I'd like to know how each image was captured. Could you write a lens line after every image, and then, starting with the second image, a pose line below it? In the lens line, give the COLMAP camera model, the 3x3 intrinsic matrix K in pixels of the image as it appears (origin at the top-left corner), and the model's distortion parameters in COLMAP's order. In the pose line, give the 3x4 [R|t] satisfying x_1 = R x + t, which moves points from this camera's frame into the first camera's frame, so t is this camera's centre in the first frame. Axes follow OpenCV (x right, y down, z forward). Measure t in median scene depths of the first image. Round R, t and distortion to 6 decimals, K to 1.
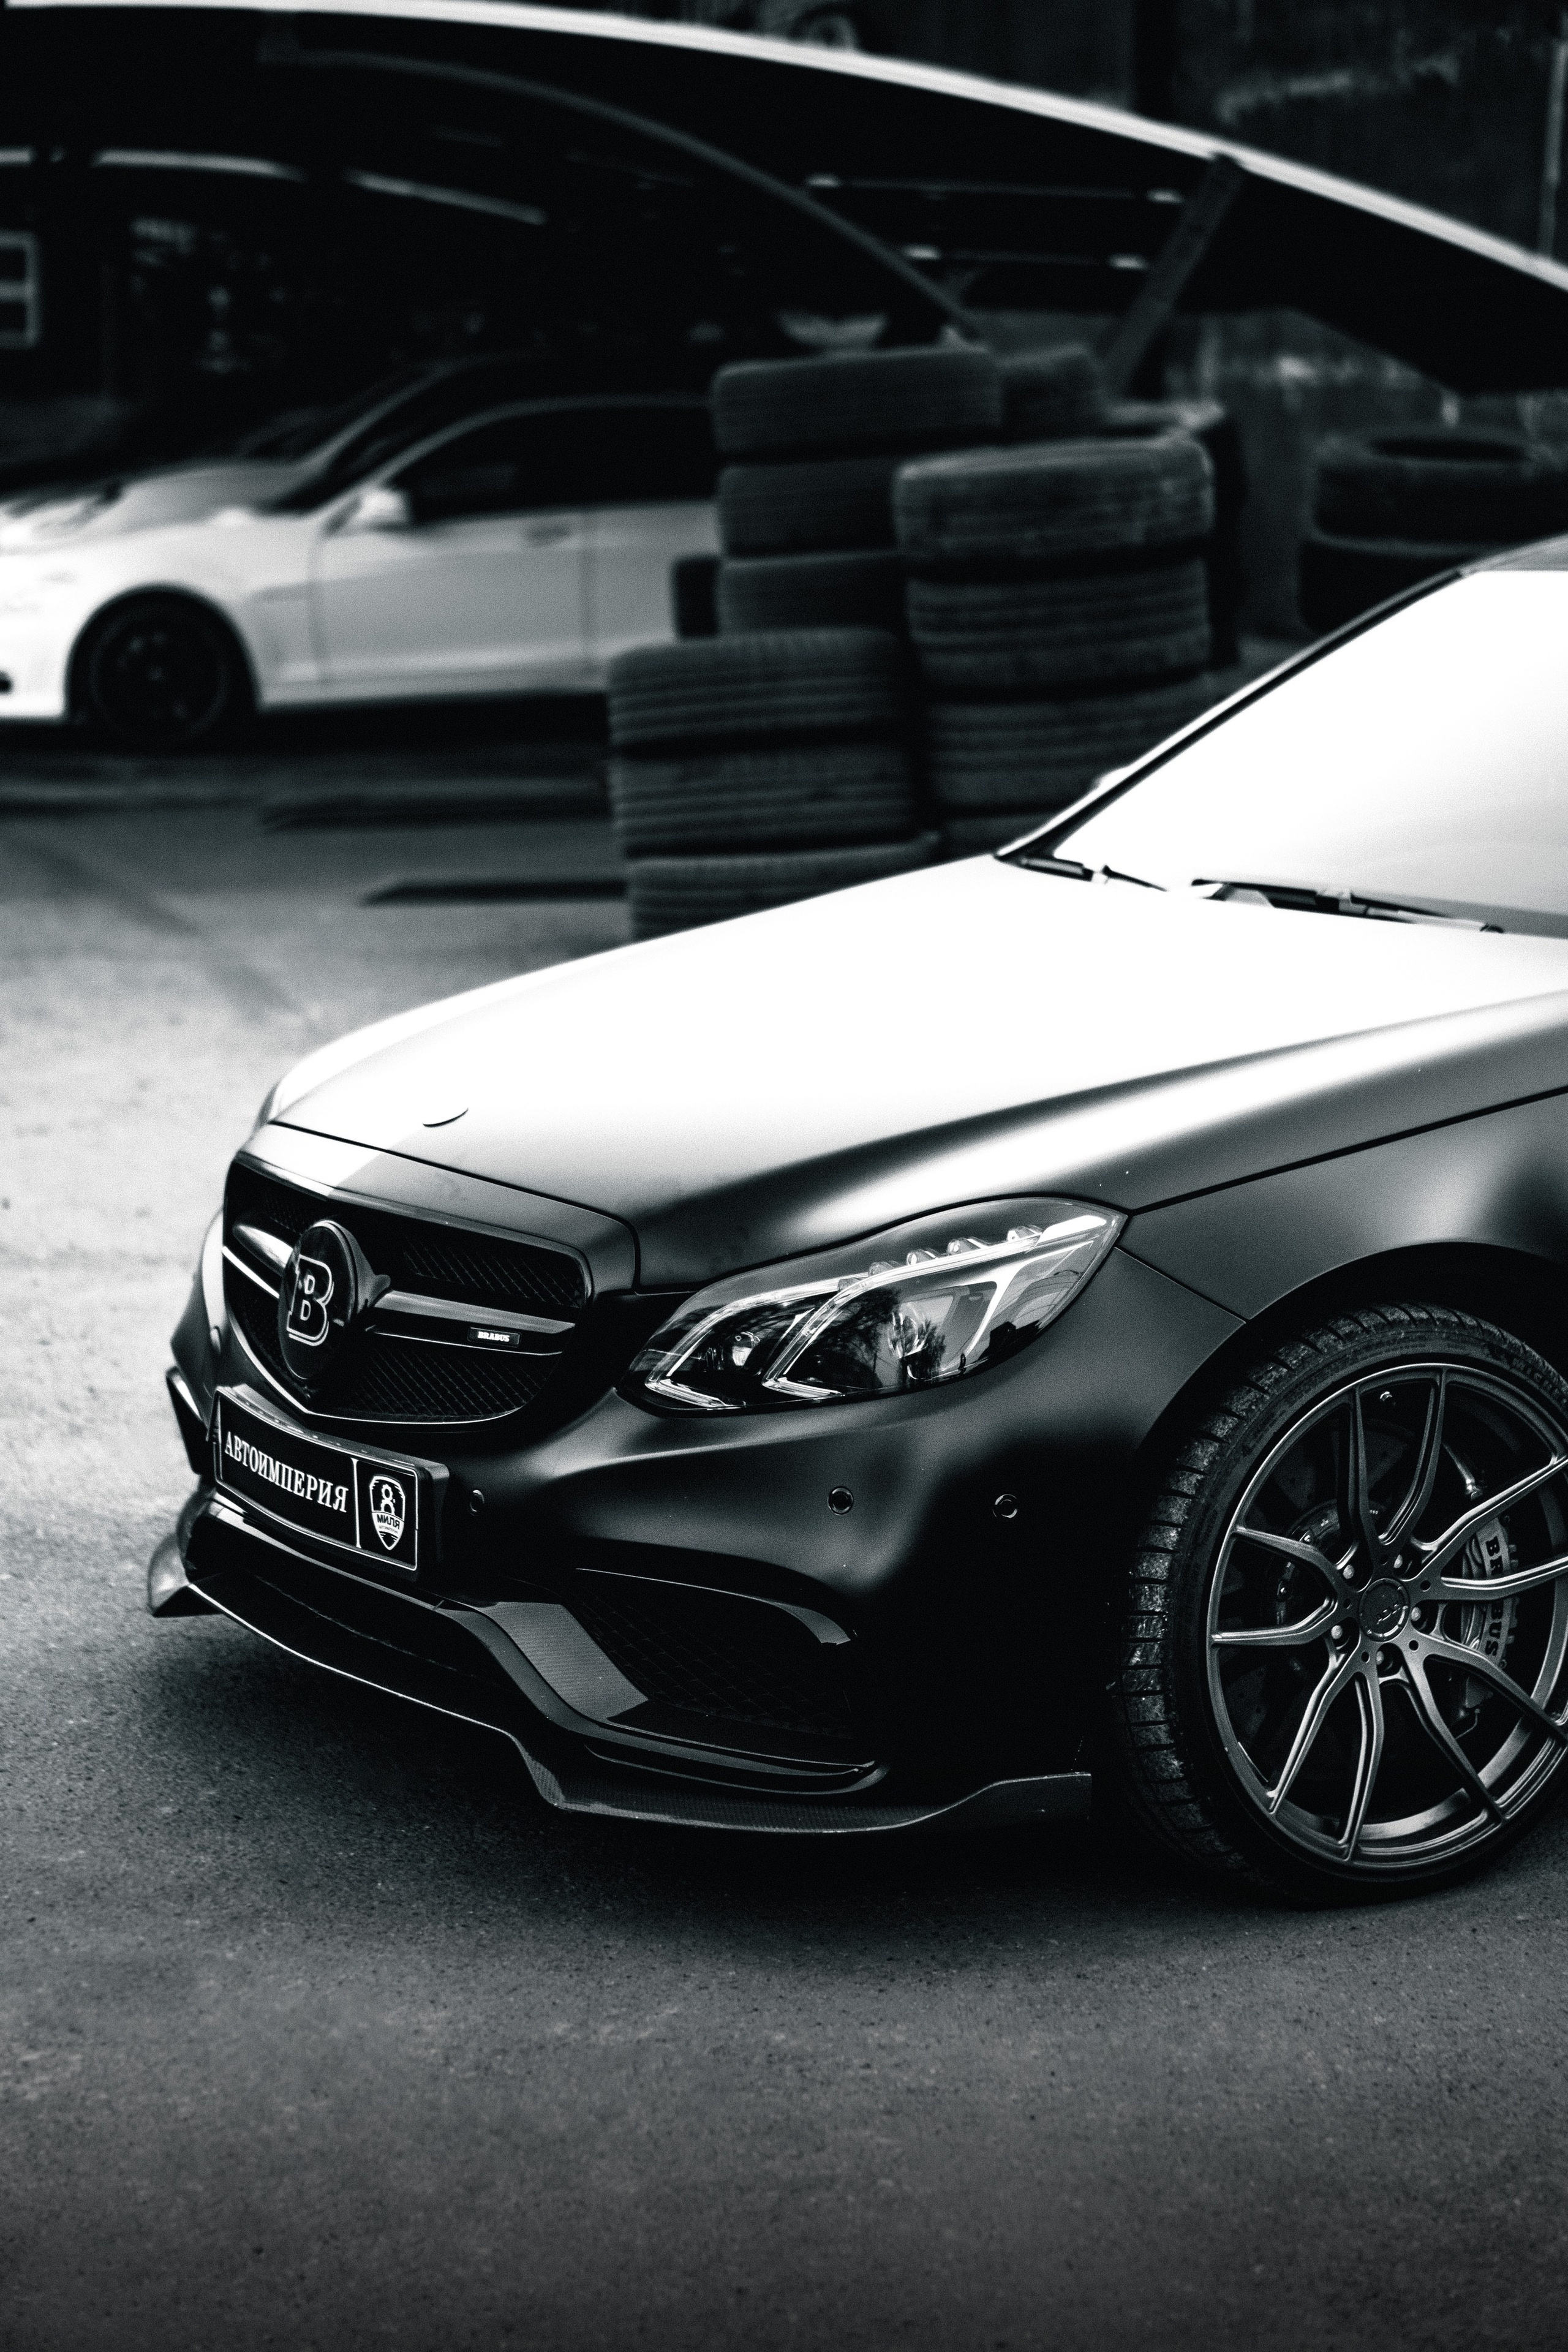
lens RADIAL K [[5125.7, 0, 784.0], [0, 5125.7, 1176.0], [0, 0, 1]] dist [0.223623, -0.093816]
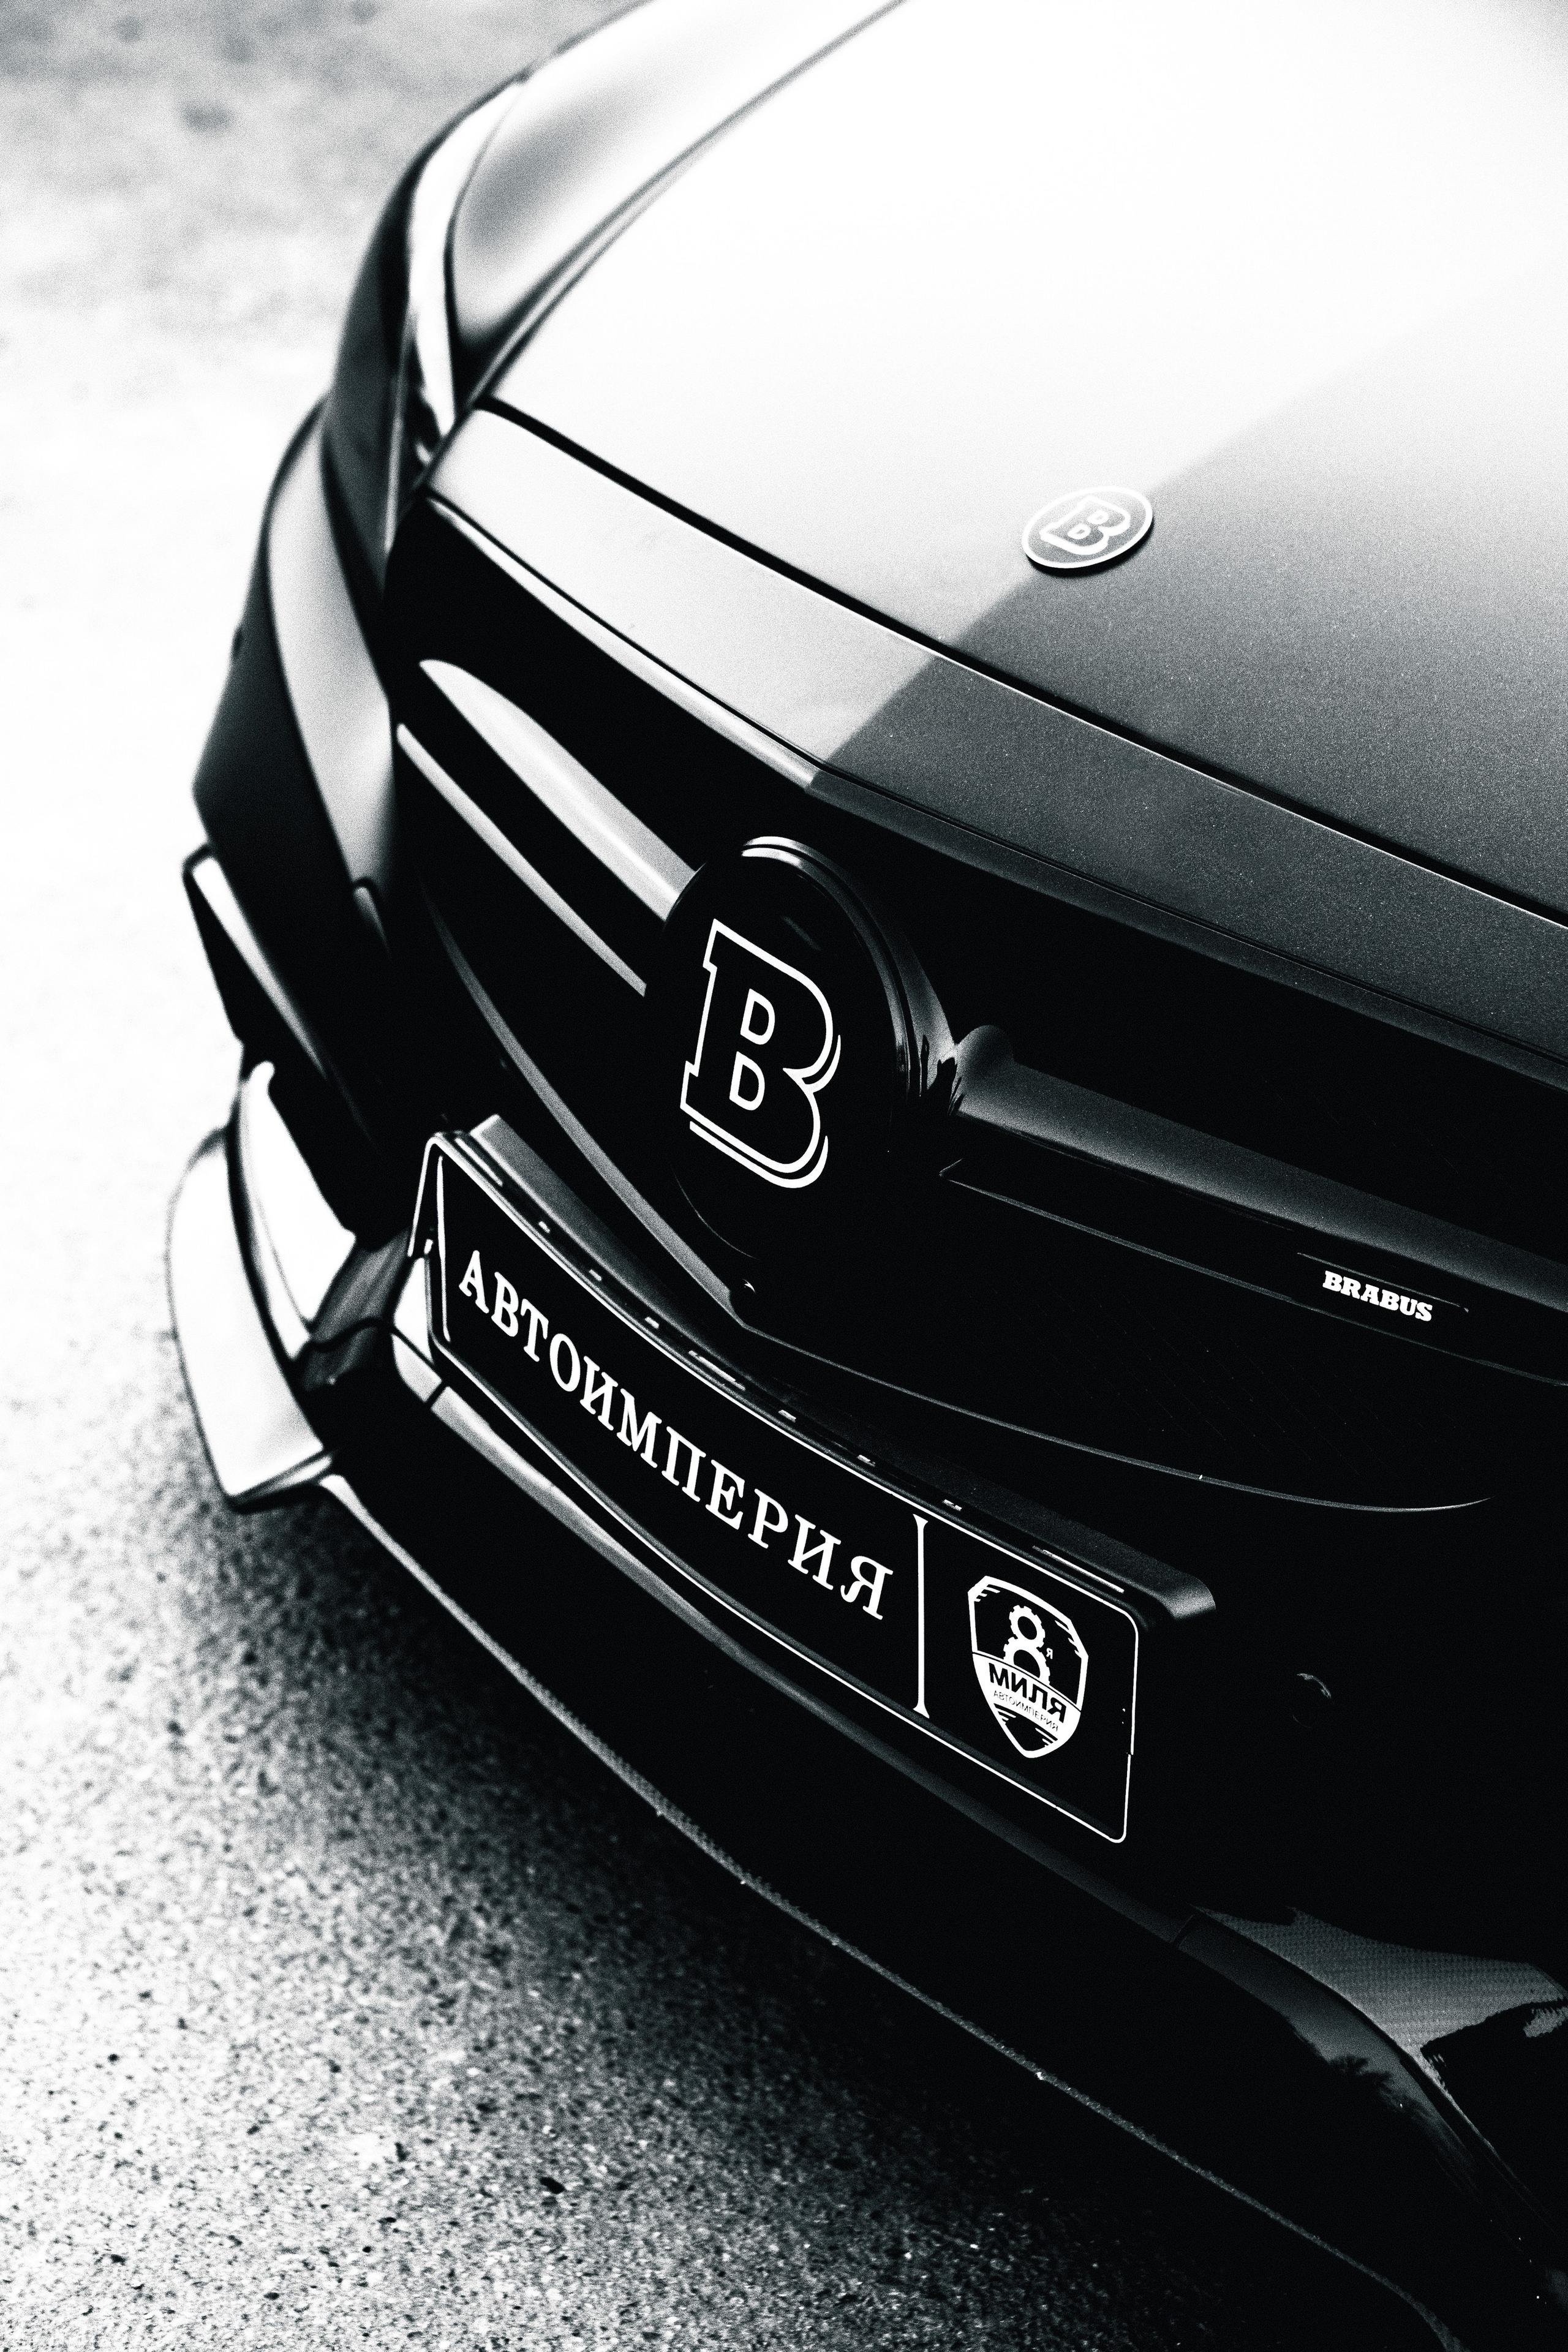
lens RADIAL K [[5125.7, 0, 784.0], [0, 5125.7, 1176.0], [0, 0, 1]] dist [0.223623, -0.093816]
pose [[0.995565, -0.028373, 0.089695, -0.126020], [0.001058, 0.956750, 0.290911, -0.079480], [-0.094070, -0.289526, 0.952537, 0.637022]]
